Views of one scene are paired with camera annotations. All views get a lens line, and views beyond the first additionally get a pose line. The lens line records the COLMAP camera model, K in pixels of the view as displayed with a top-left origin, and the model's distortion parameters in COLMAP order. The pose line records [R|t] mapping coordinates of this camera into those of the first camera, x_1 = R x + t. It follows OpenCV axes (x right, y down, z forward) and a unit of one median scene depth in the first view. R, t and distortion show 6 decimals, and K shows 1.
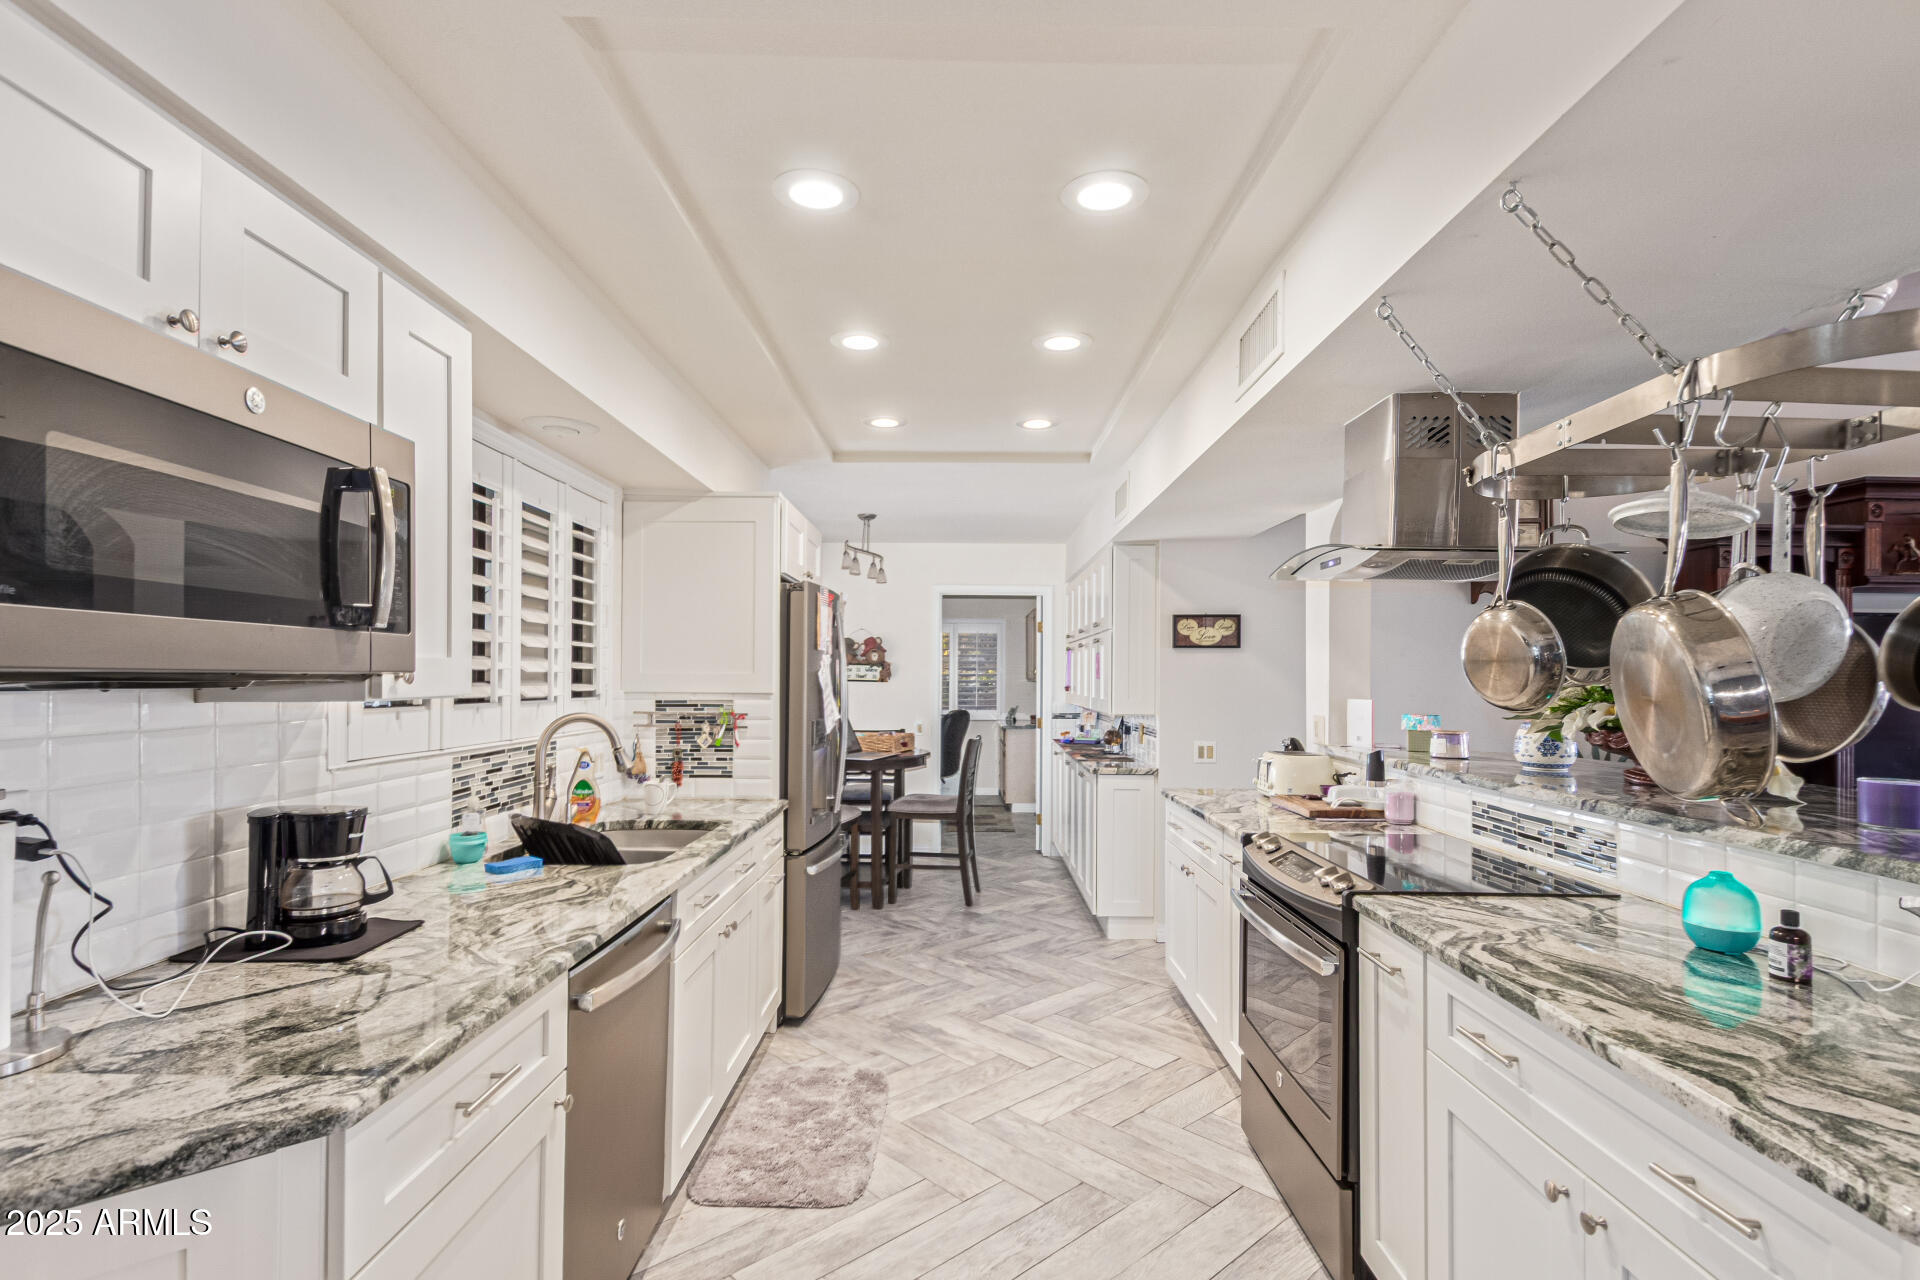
lens RADIAL K [[930.9, 0, 964.4], [0, 930.9, 655.3], [0, 0, 1]] dist [0.019250, -0.007308]
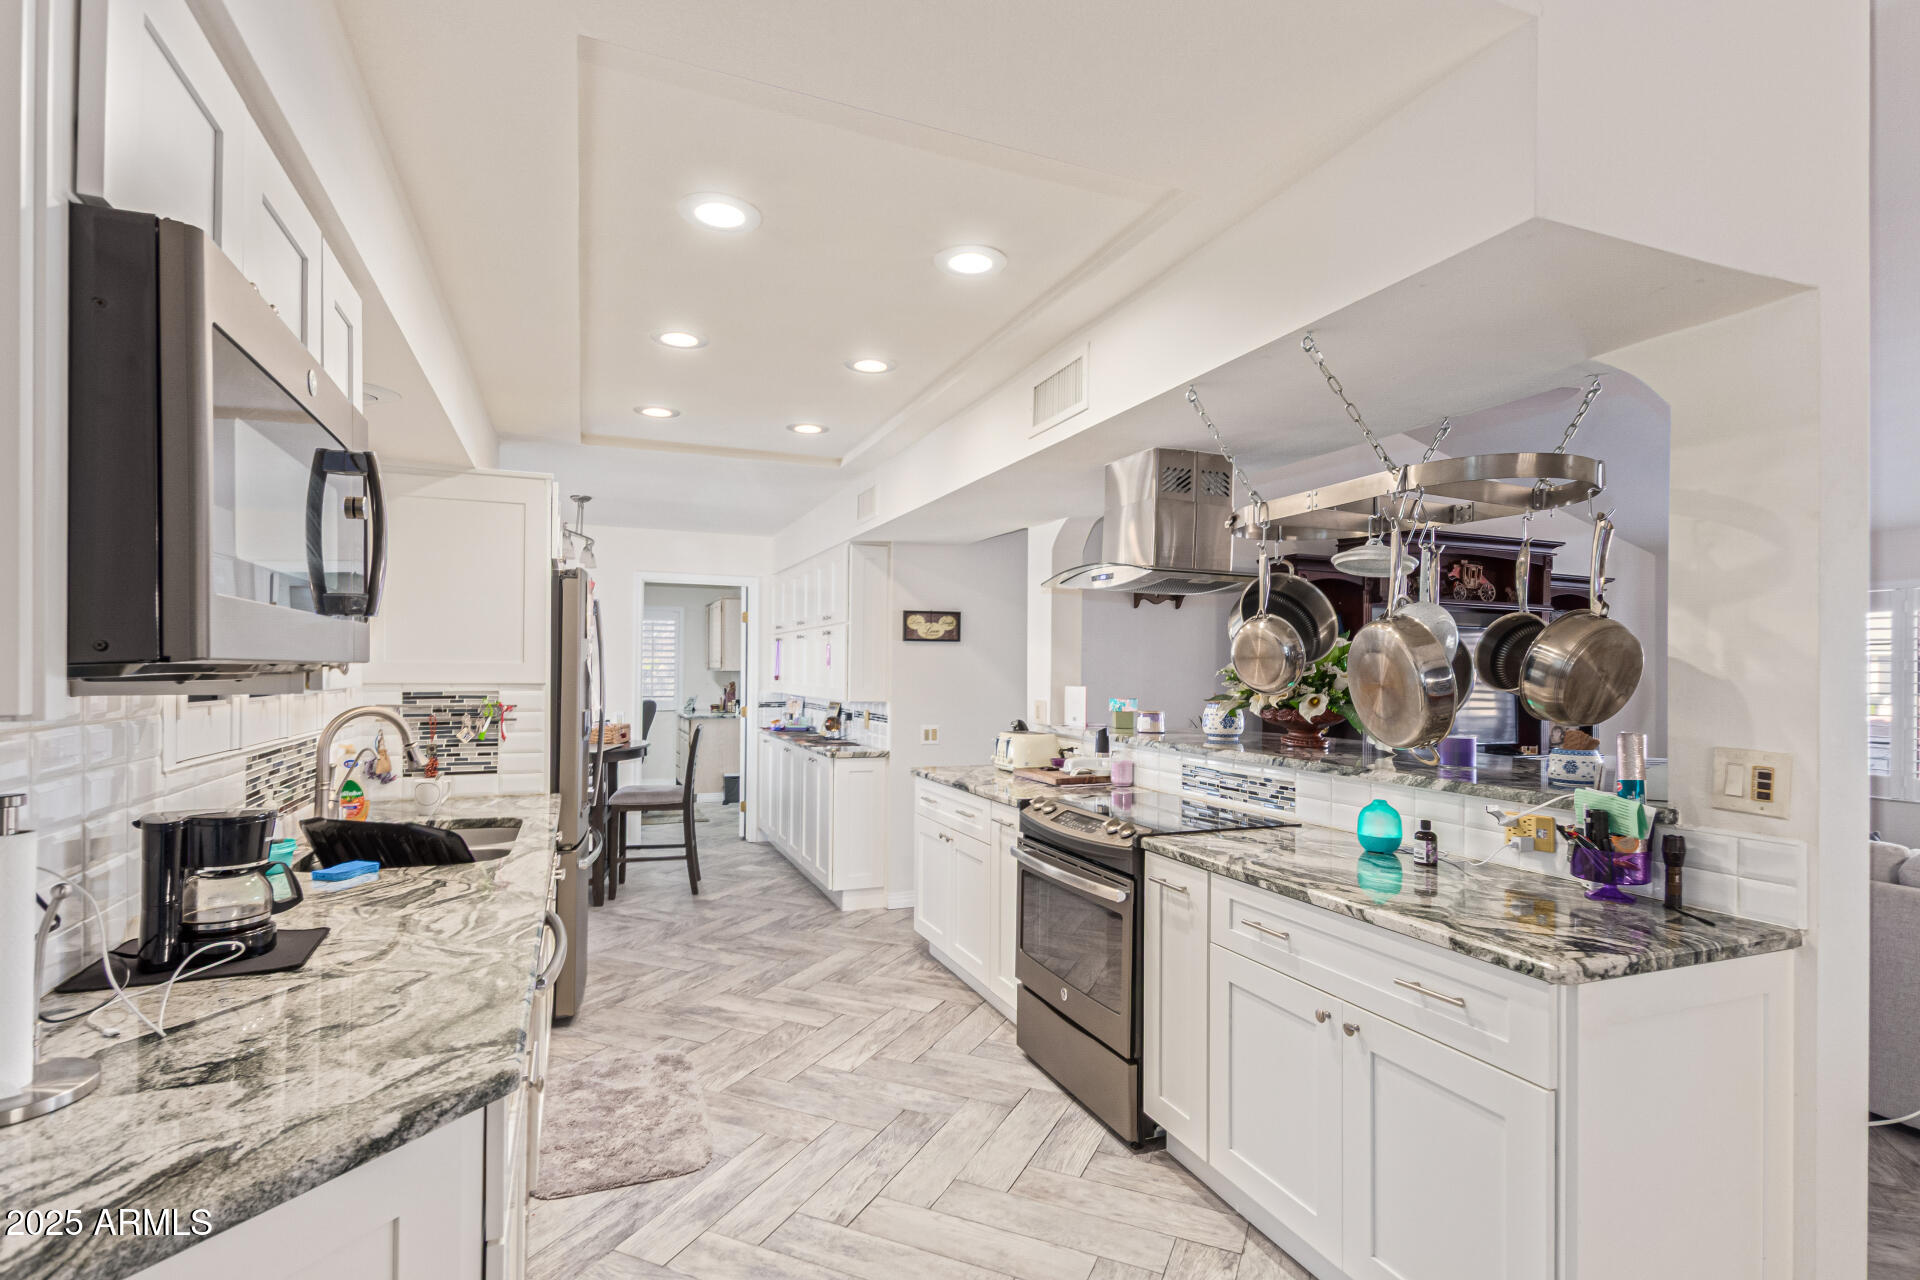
lens RADIAL K [[930.9, 0, 958.1], [0, 930.9, 650.8], [0, 0, 1]] dist [0.019250, -0.007308]
pose [[0.923935, 0.008933, 0.382446, -0.274217], [-0.011561, 0.999923, 0.004572, -0.003889], [-0.382375, -0.008646, 0.923967, -0.081338]]
